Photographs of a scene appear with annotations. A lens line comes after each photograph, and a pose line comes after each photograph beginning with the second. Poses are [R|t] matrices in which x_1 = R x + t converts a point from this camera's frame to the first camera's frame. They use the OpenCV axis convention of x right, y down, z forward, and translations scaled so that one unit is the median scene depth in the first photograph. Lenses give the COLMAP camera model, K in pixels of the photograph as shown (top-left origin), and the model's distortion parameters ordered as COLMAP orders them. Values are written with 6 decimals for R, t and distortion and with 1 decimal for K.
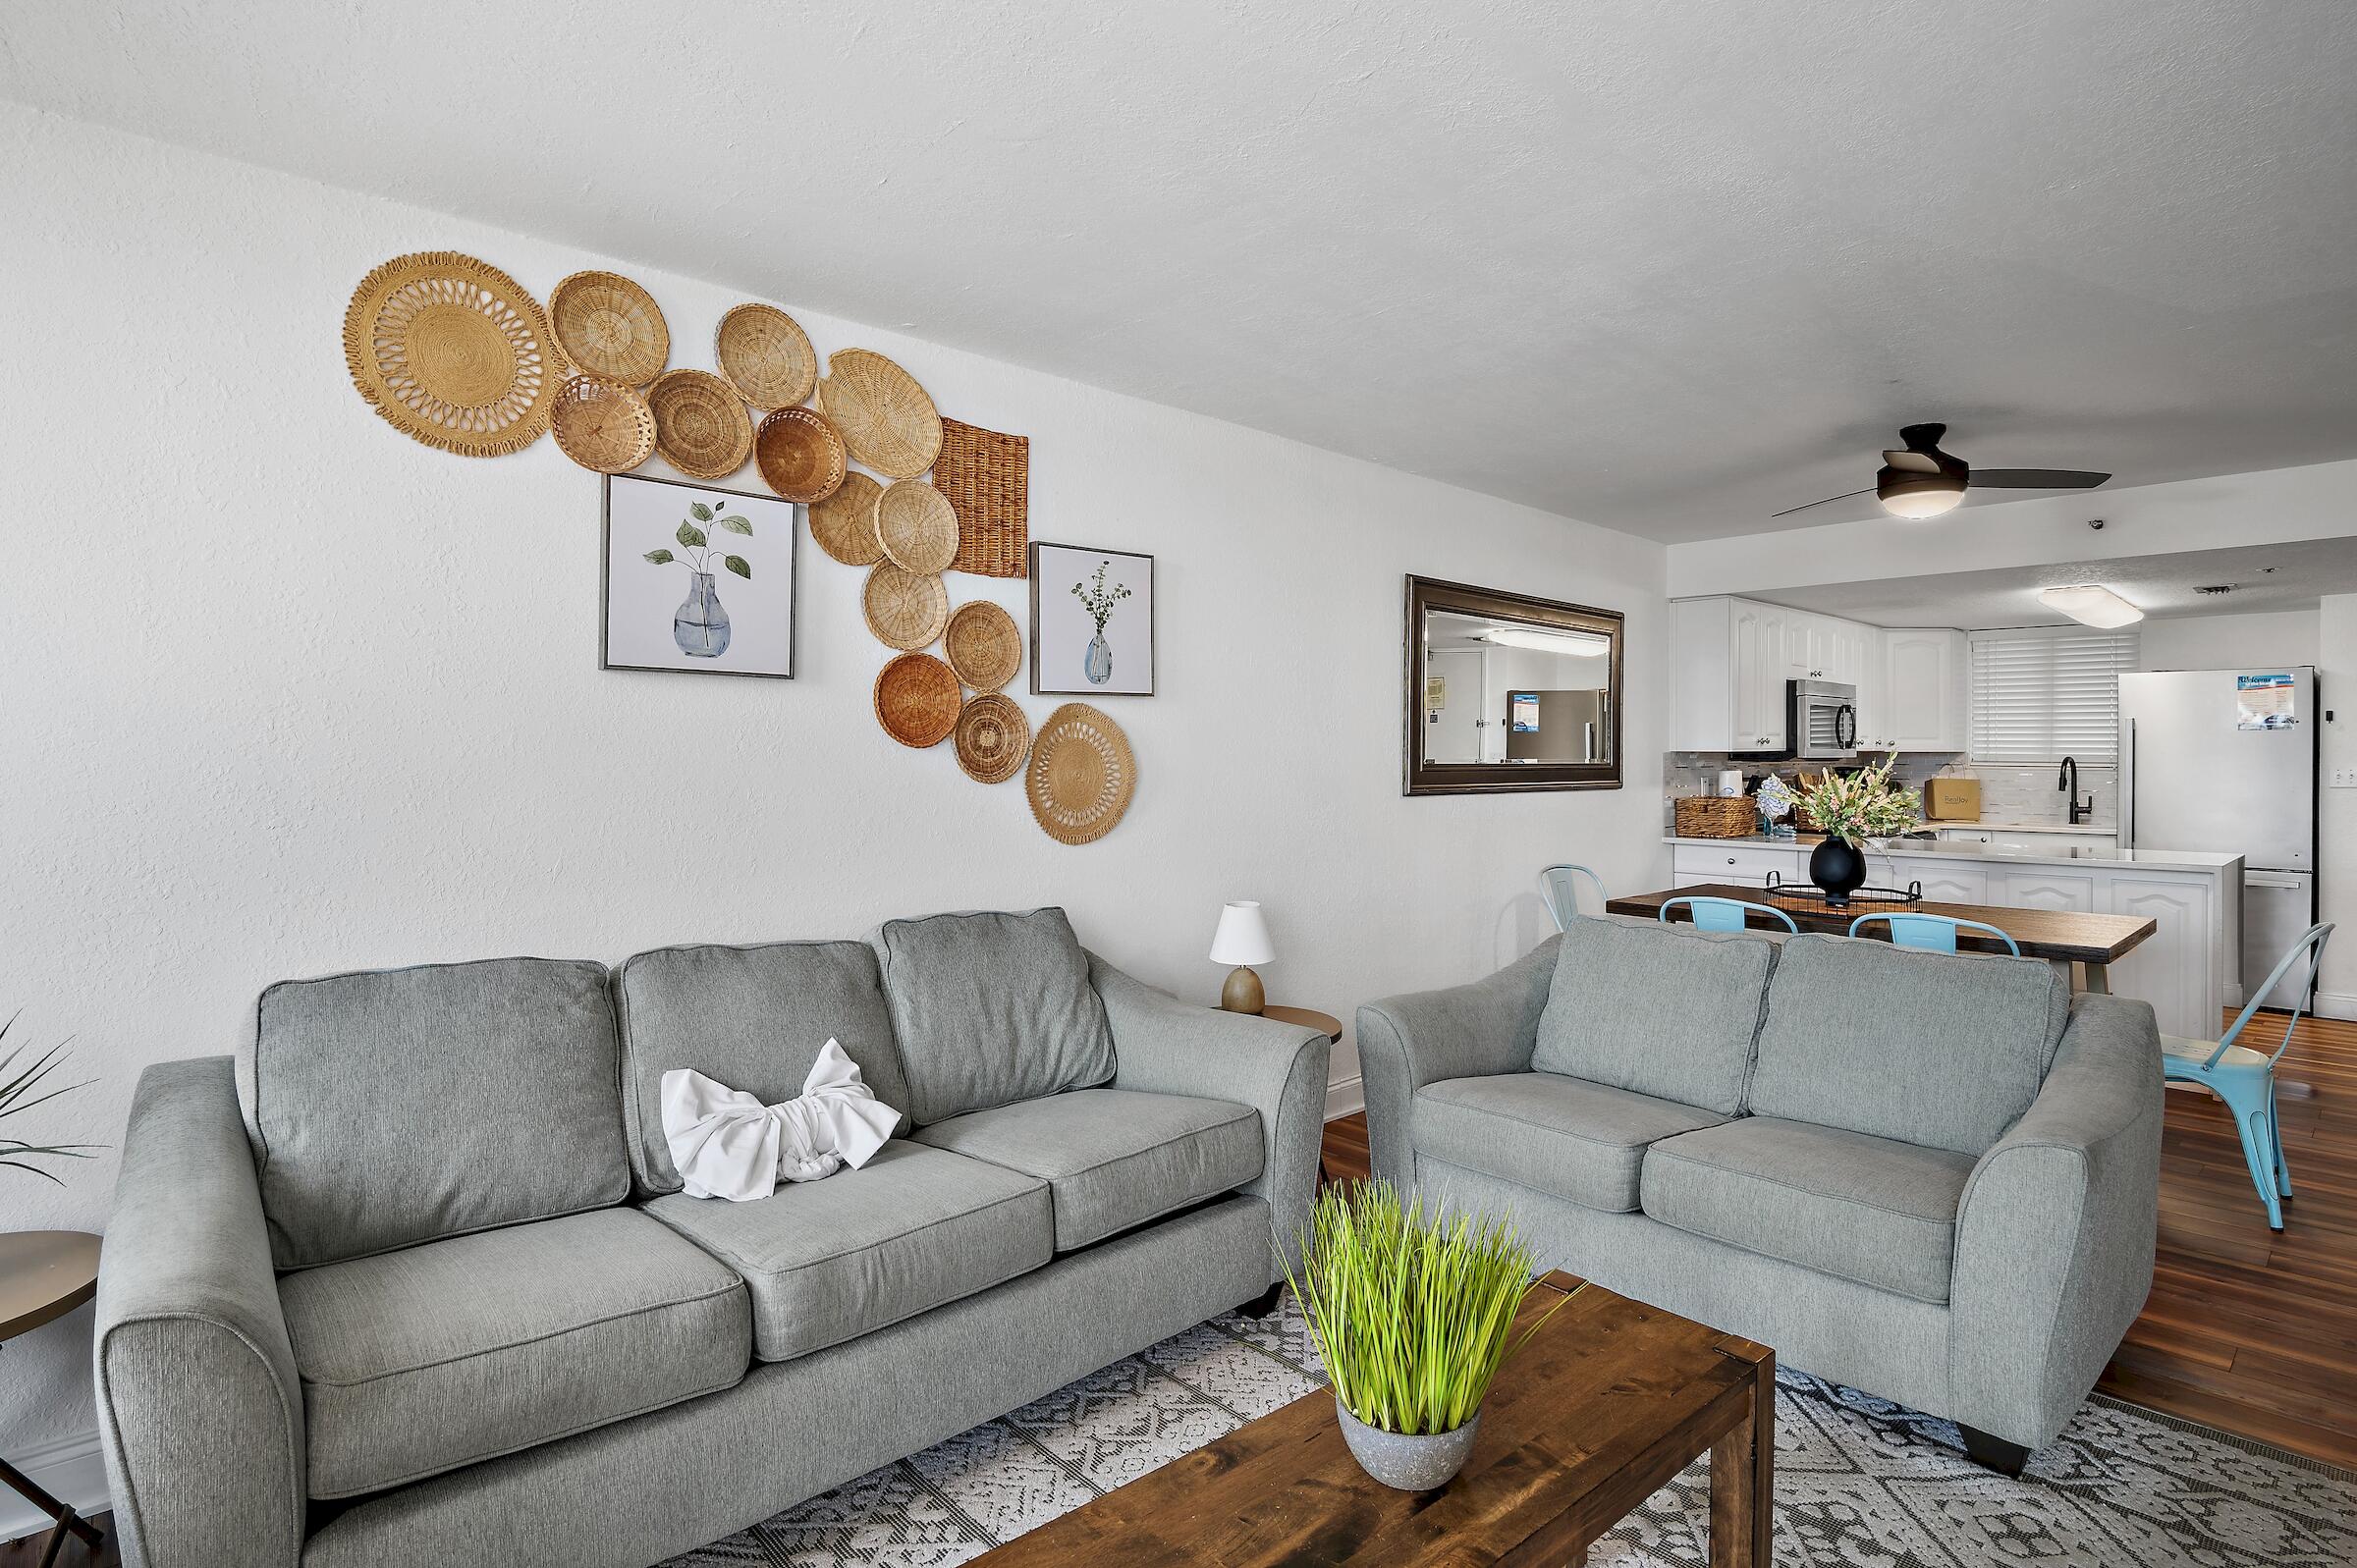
lens RADIAL K [[1197.8, 0, 1240.2], [0, 1197.8, 743.8], [0, 0, 1]] dist [-0.010962, 0.003156]
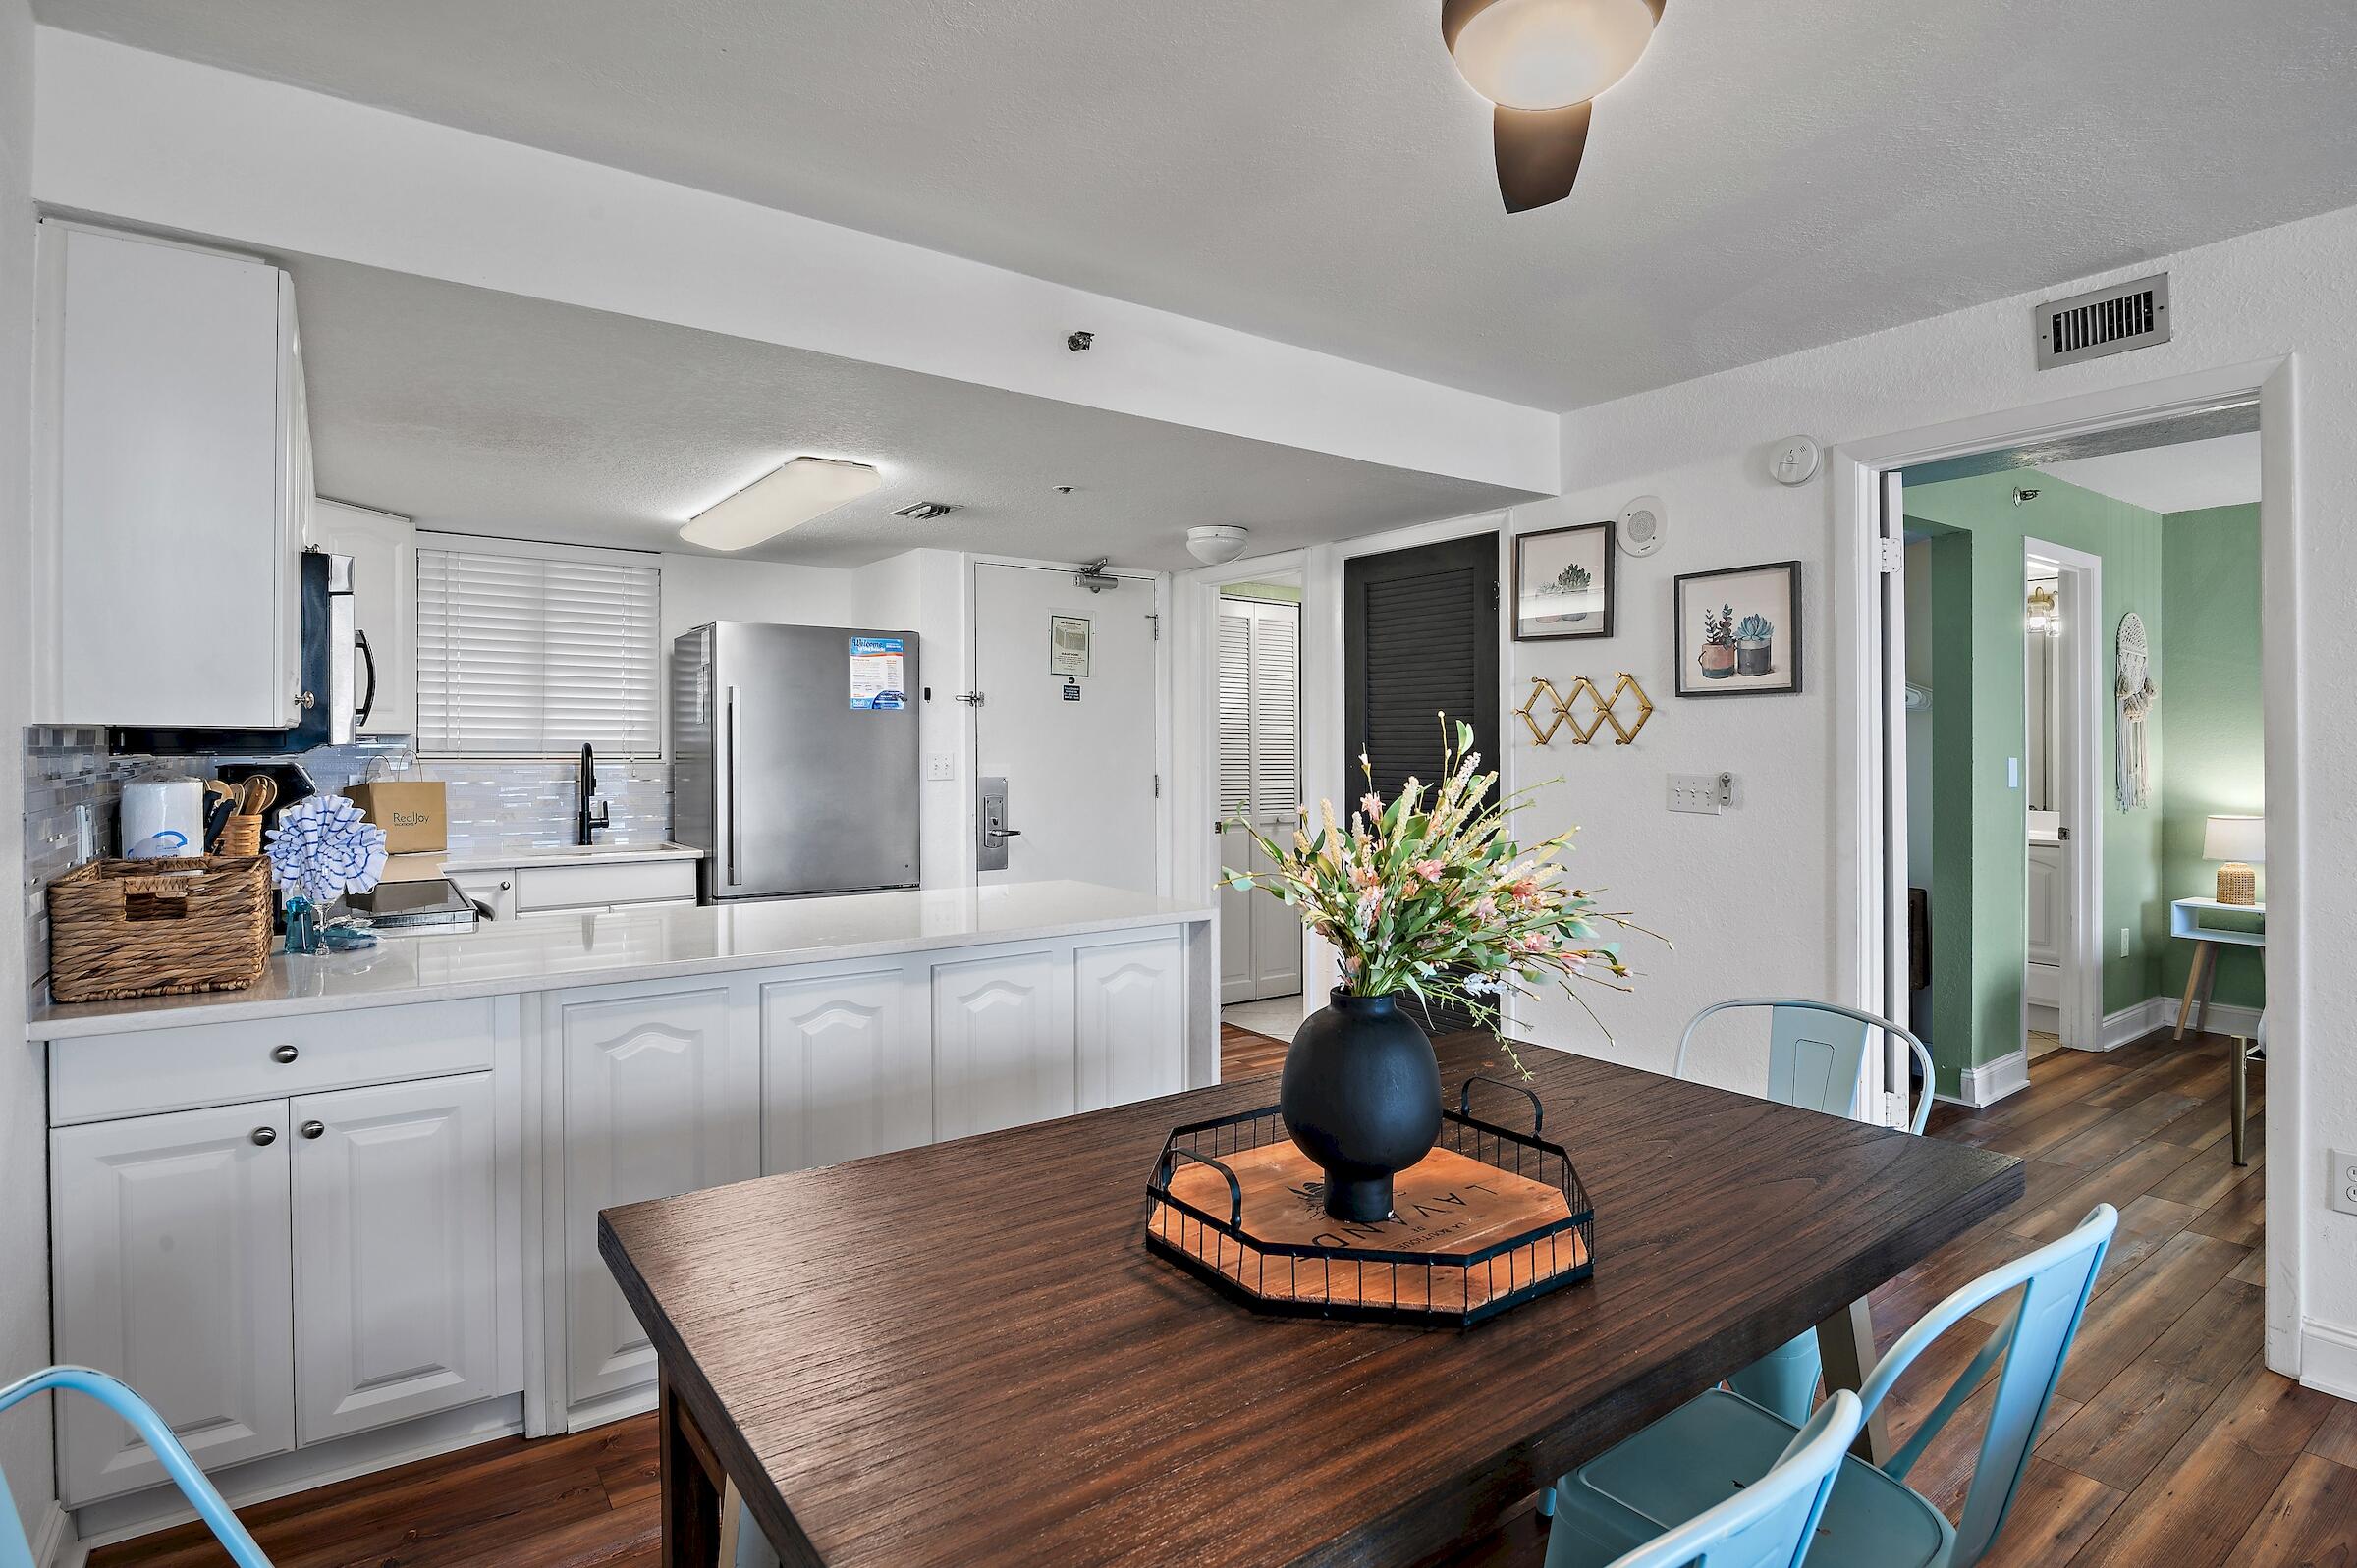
lens RADIAL K [[1197.8, 0, 1197.9], [0, 1197.8, 728.3], [0, 0, 1]] dist [-0.010962, 0.003156]
pose [[0.148101, 0.013447, 0.988881, 0.204444], [-0.010473, 0.999873, -0.012028, 0.015182], [-0.988917, -0.008575, 0.148223, 1.239785]]
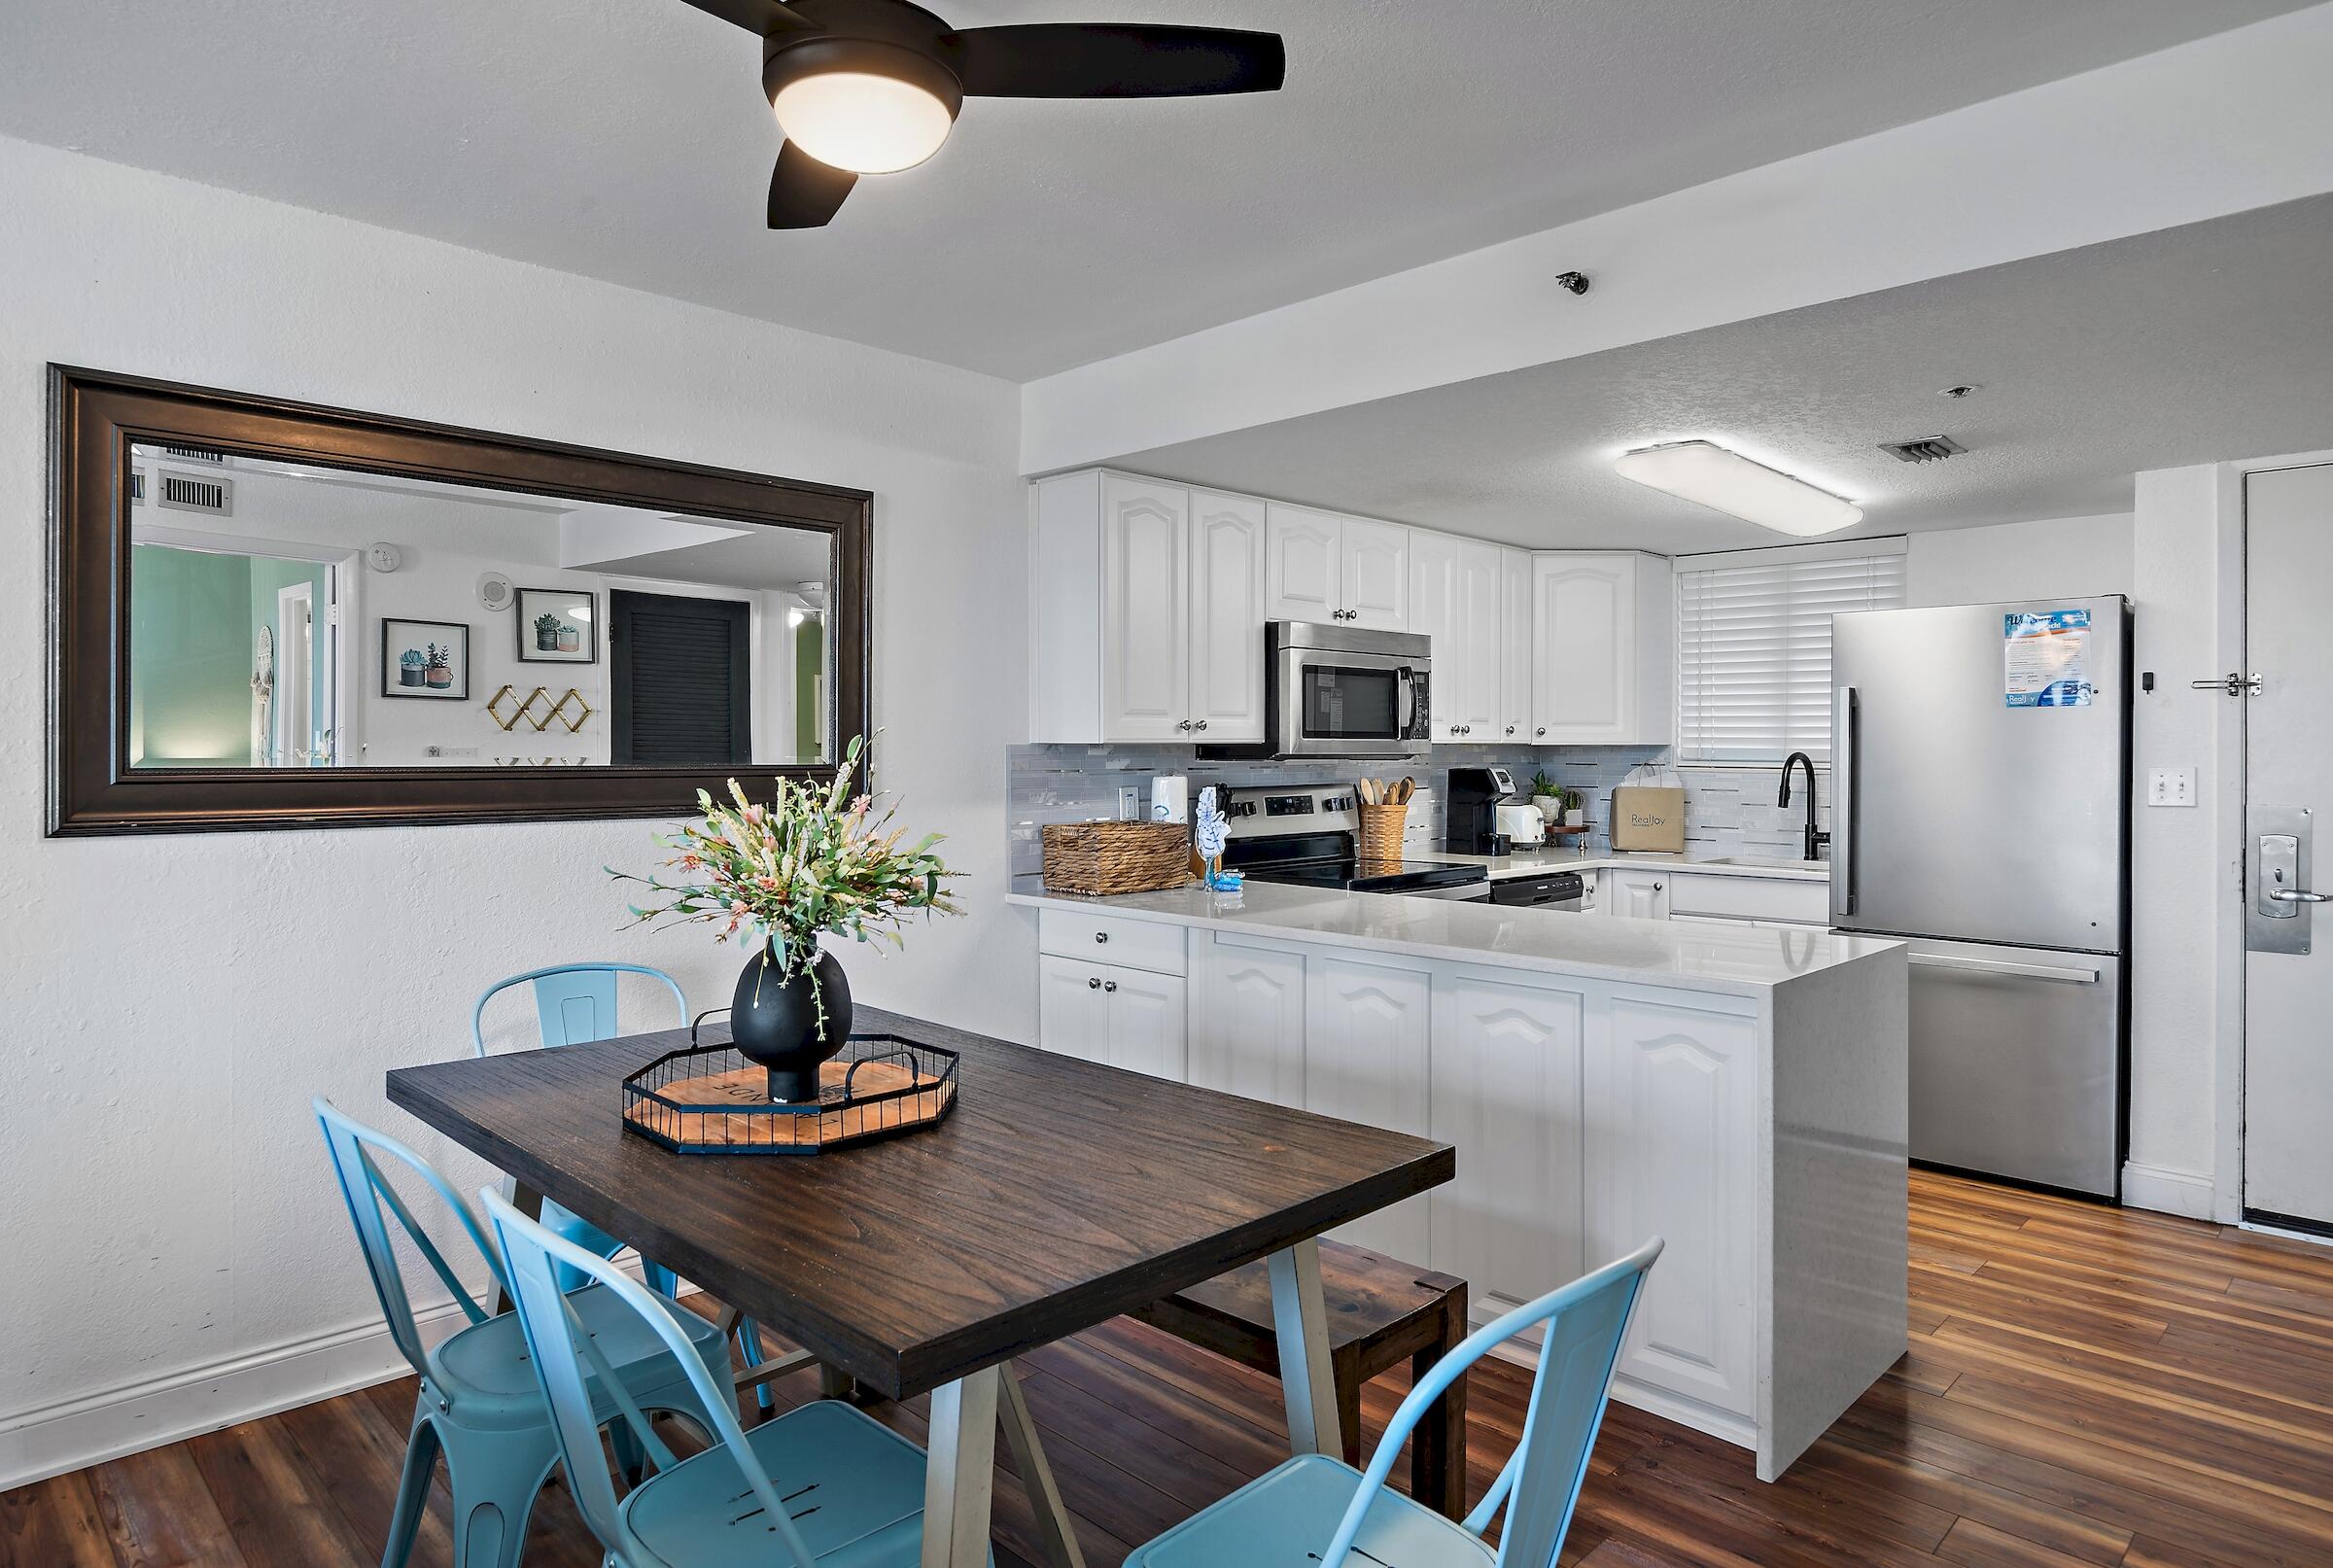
lens RADIAL K [[1381.2, 0, 1178.3], [0, 1381.2, 751.2], [0, 0, 1]] dist [-0.019004, -0.002733]
pose [[0.999975, 0.000928, 0.007079, 0.789854], [-0.000992, 0.999958, 0.009063, 0.008311], [-0.007070, -0.009070, 0.999934, 0.611253]]
